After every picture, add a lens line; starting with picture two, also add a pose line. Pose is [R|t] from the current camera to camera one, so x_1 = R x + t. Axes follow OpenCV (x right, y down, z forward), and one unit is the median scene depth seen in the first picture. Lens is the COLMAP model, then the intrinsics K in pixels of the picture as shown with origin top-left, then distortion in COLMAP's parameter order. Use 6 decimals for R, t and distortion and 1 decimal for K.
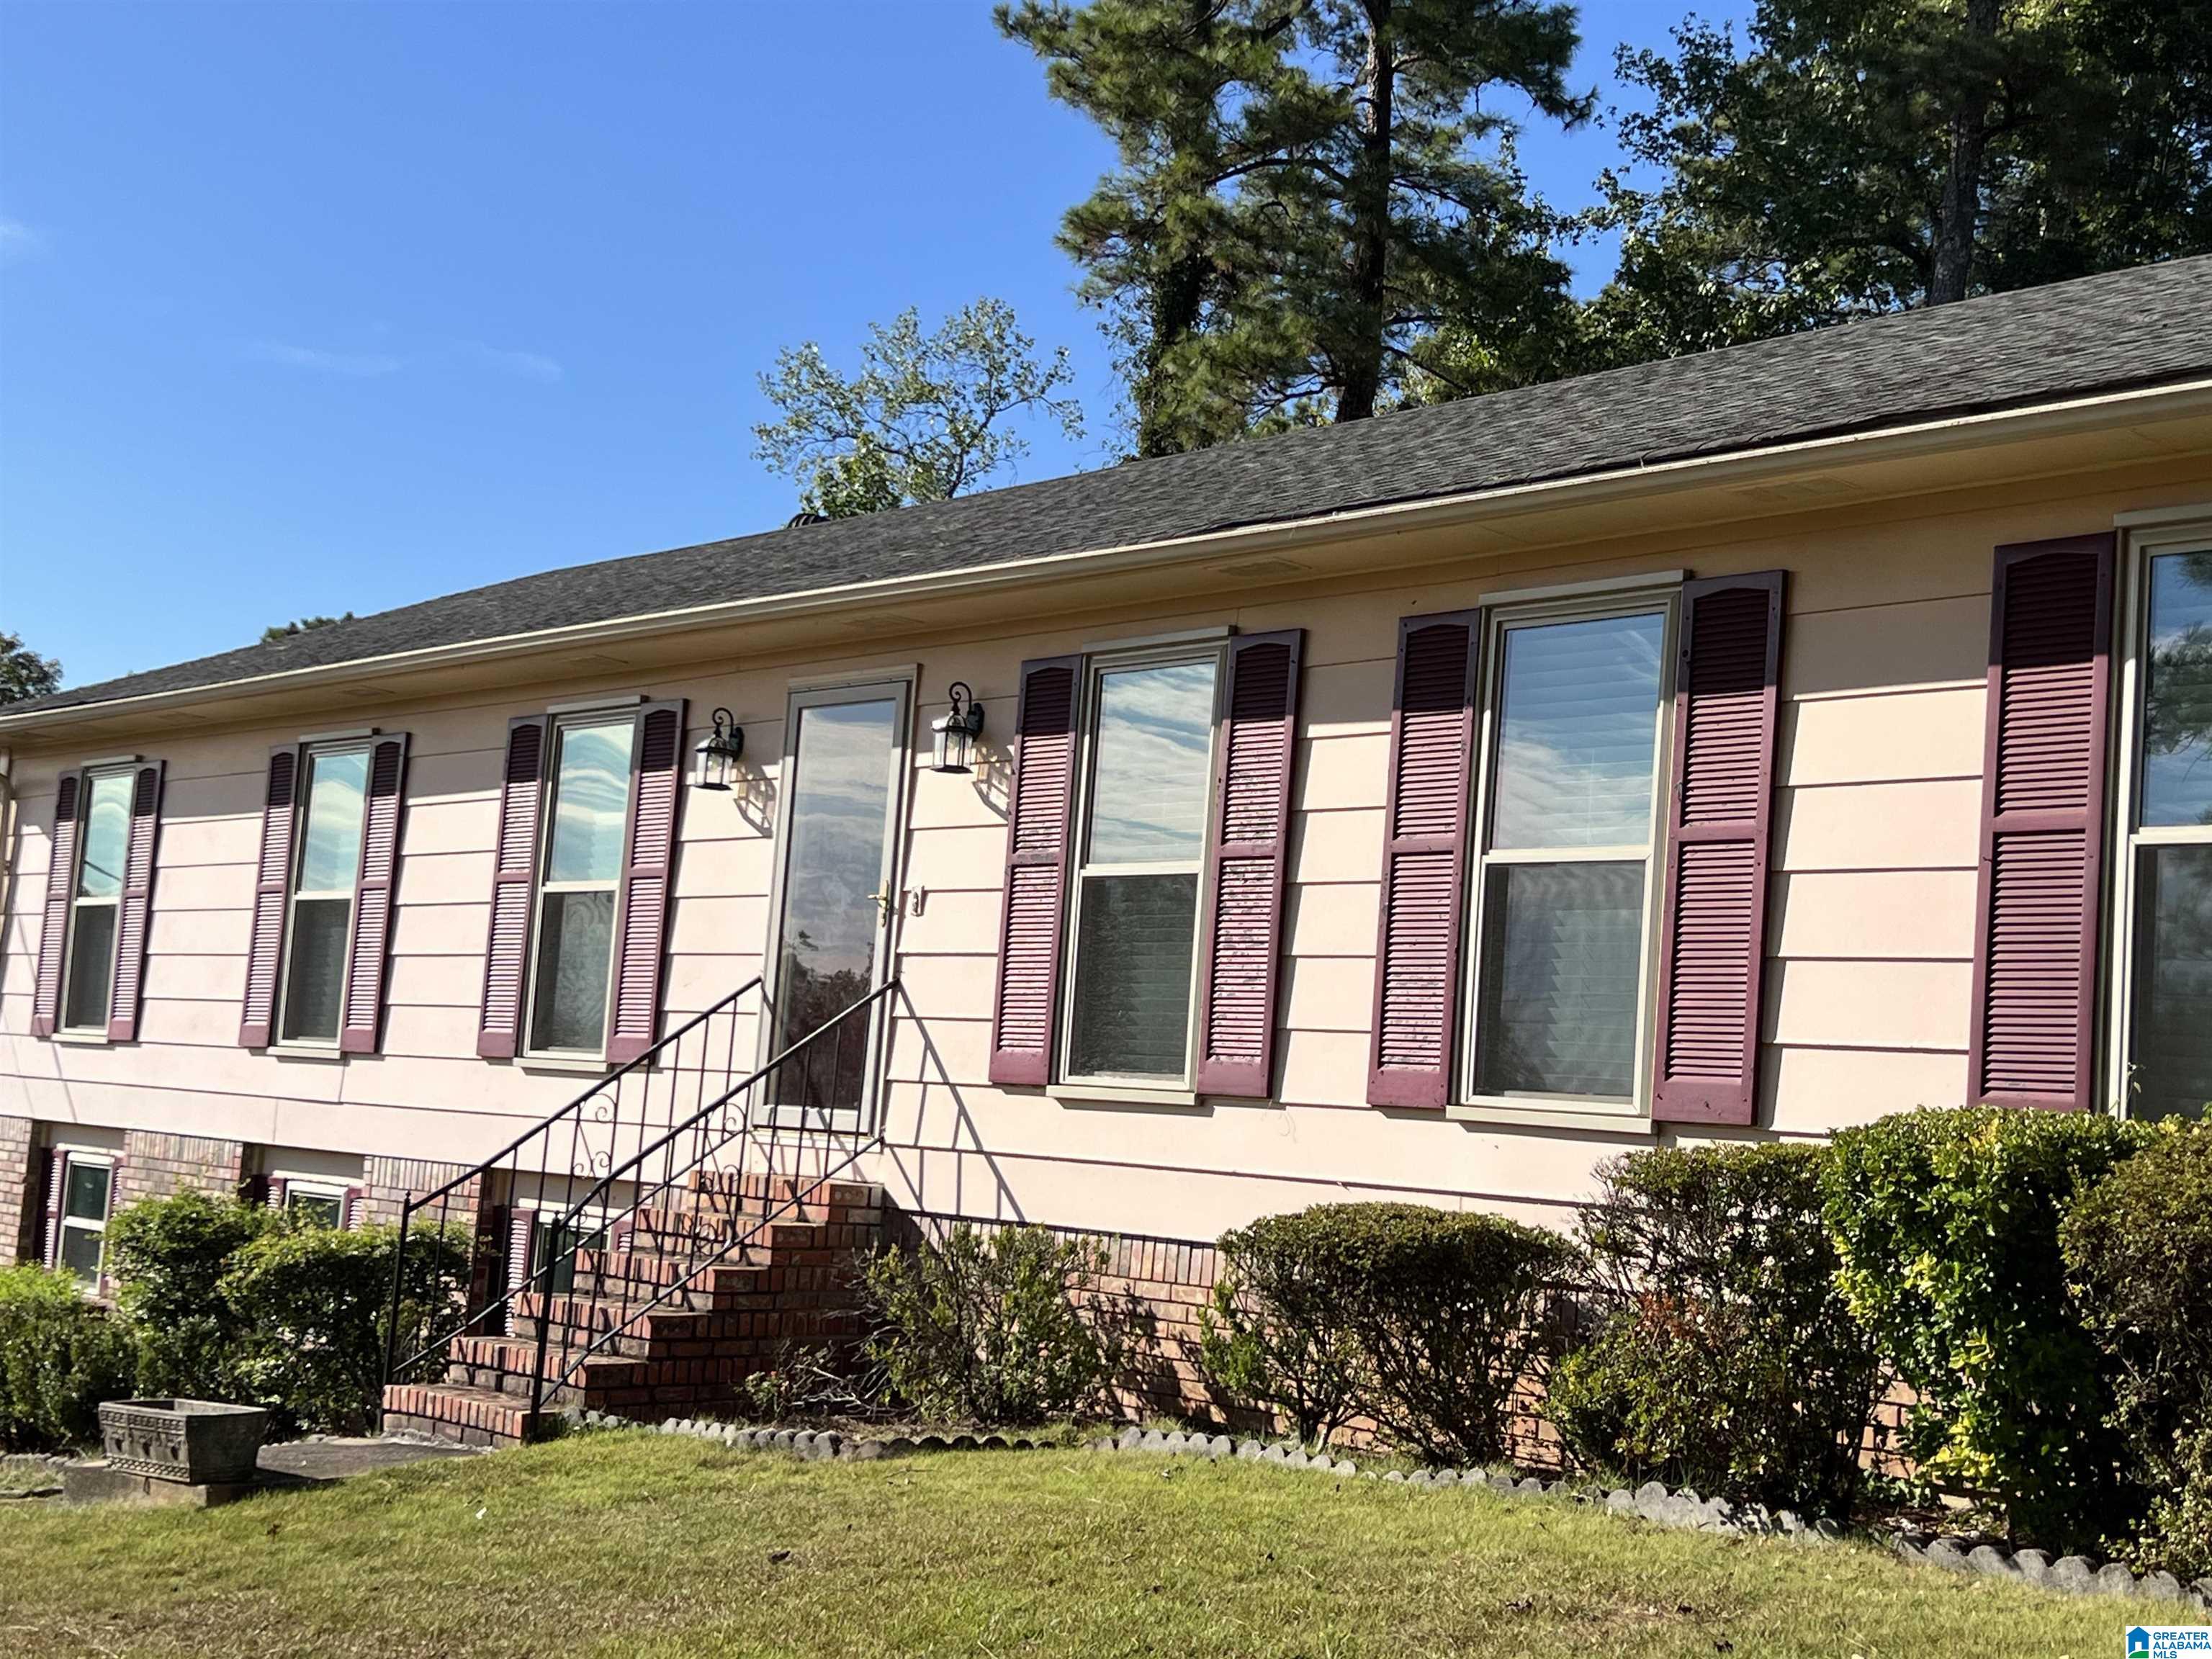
lens RADIAL K [[2993.1, 0, 1108.9], [0, 2993.1, 832.9], [0, 0, 1]] dist [0.095680, 0.000000]
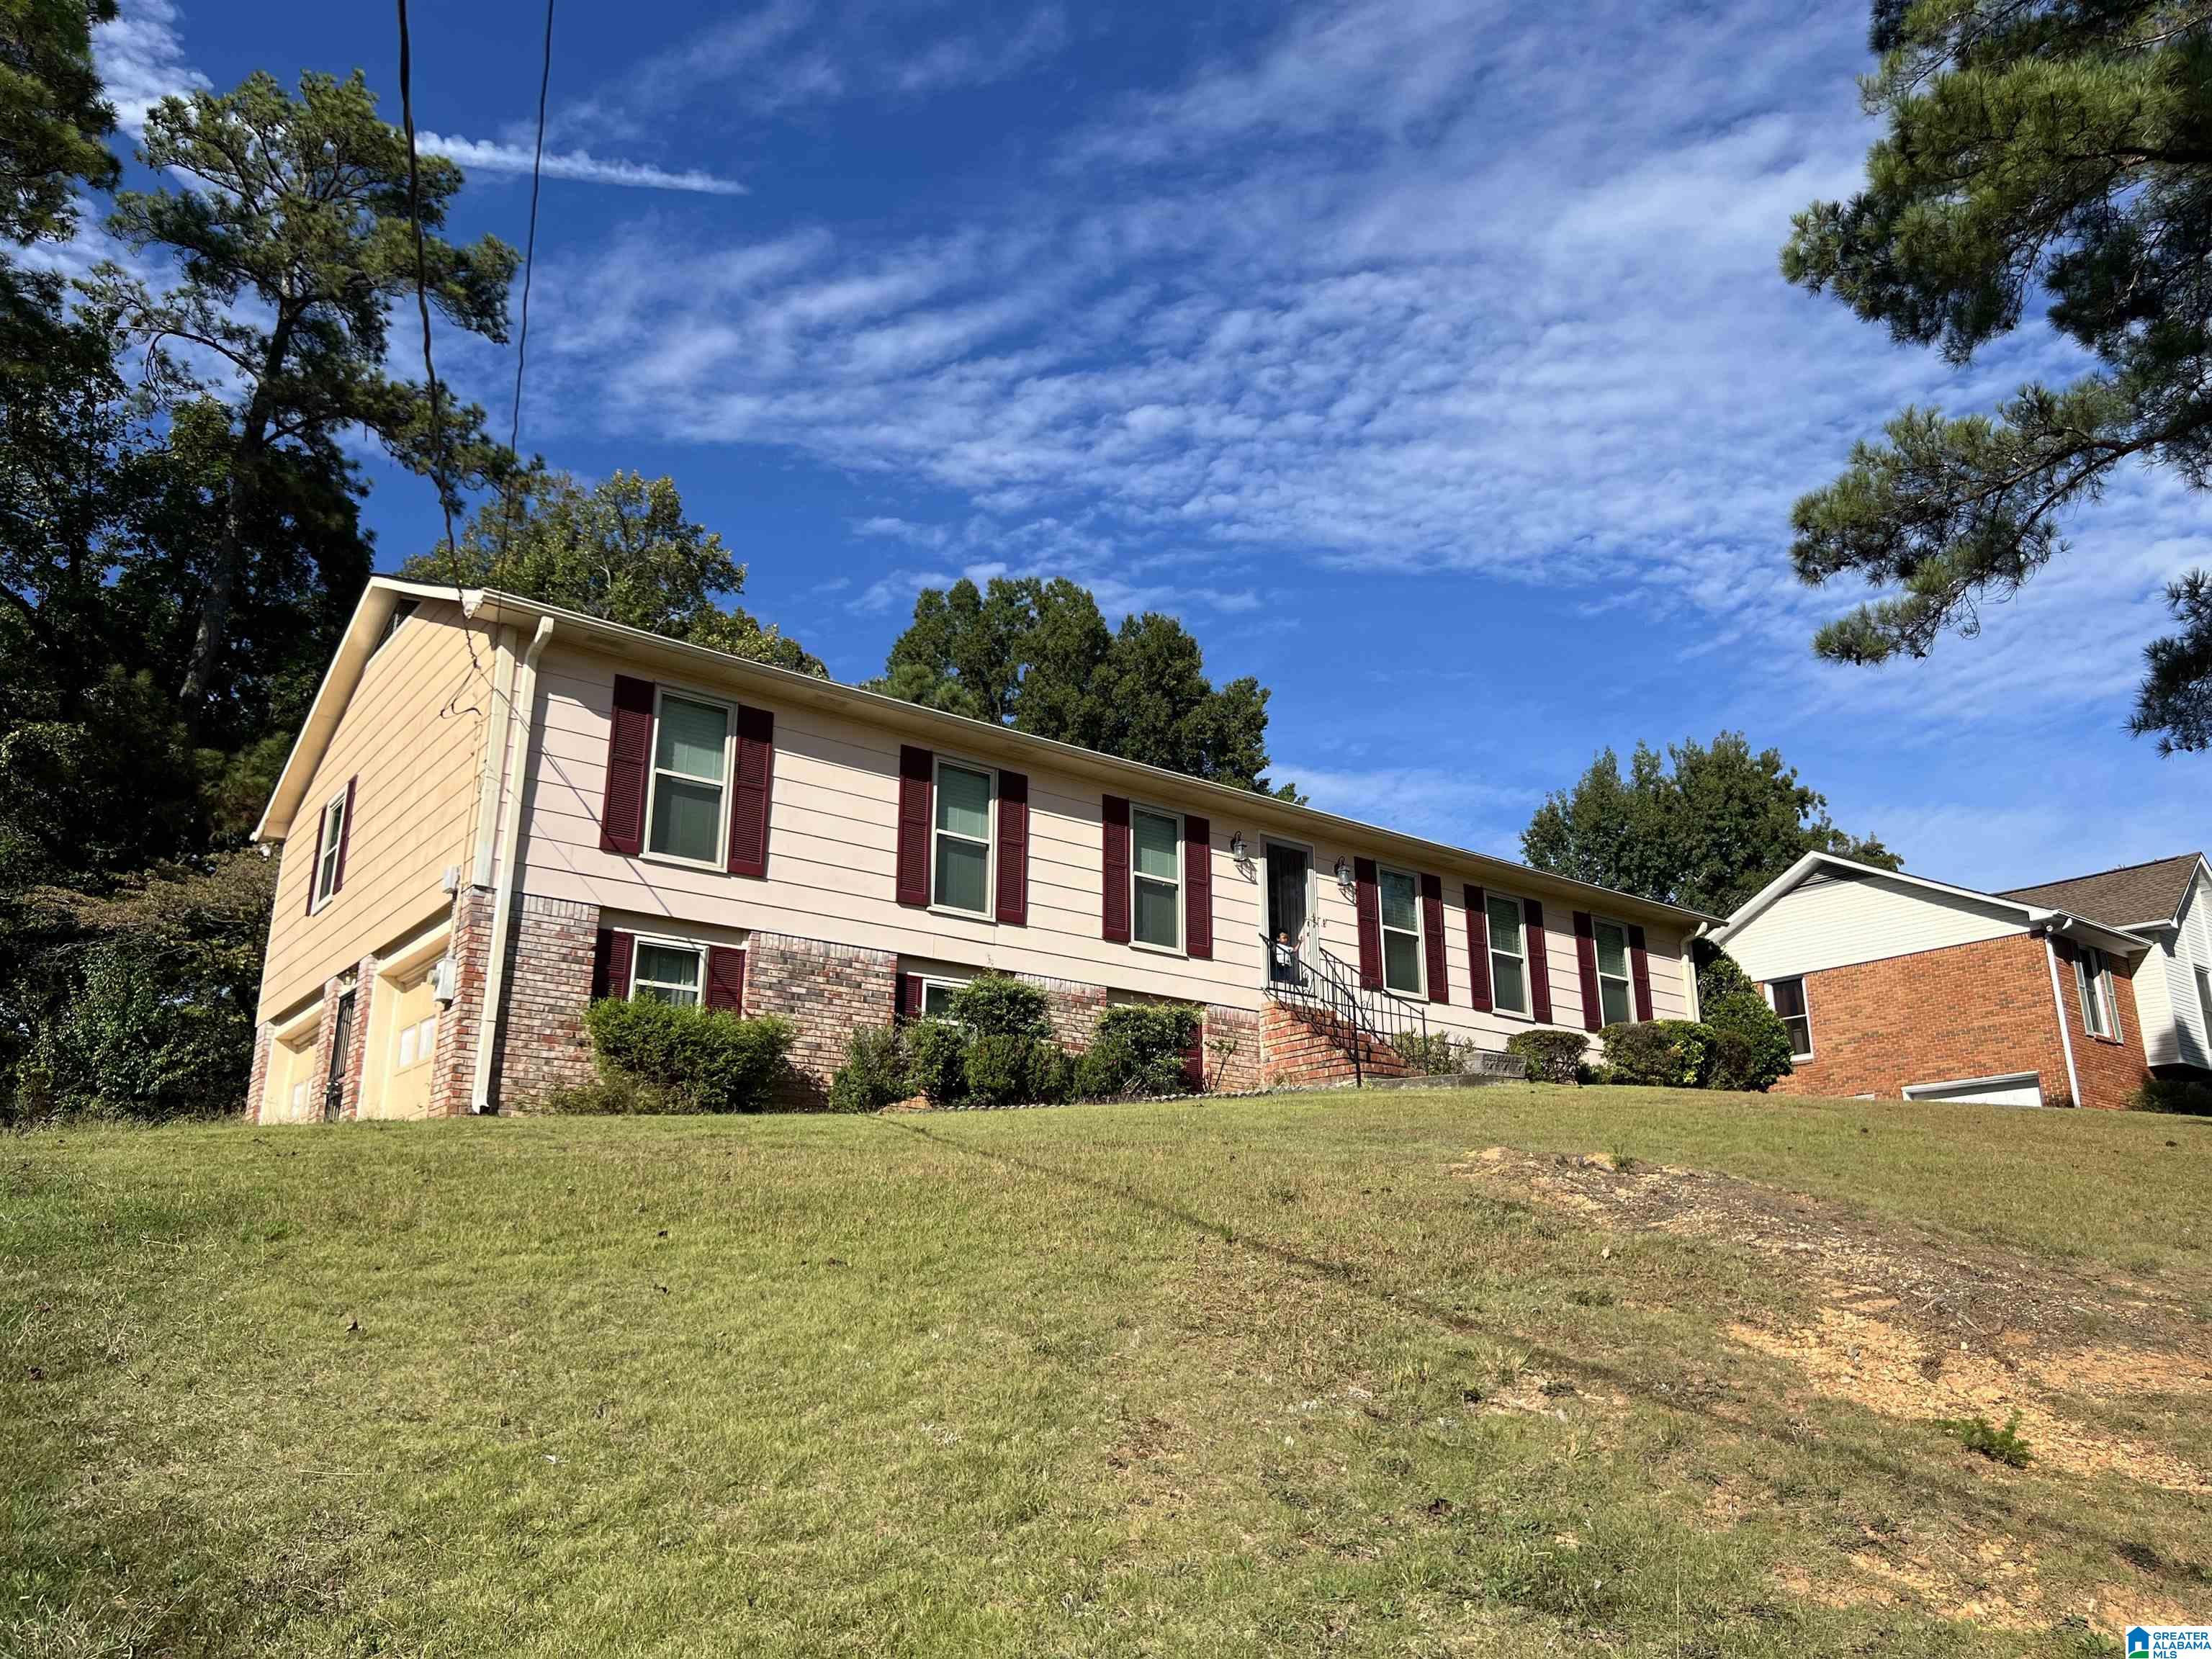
lens RADIAL K [[1686.3, 0, 1106.1], [0, 1686.3, 832.9], [0, 0, 1]] dist [0.075960, -0.010905]
pose [[0.053155, 0.231067, 0.971485, -1.776396], [-0.094165, 0.969685, -0.225487, 0.344798], [-0.994137, -0.079494, 0.073302, 1.119115]]
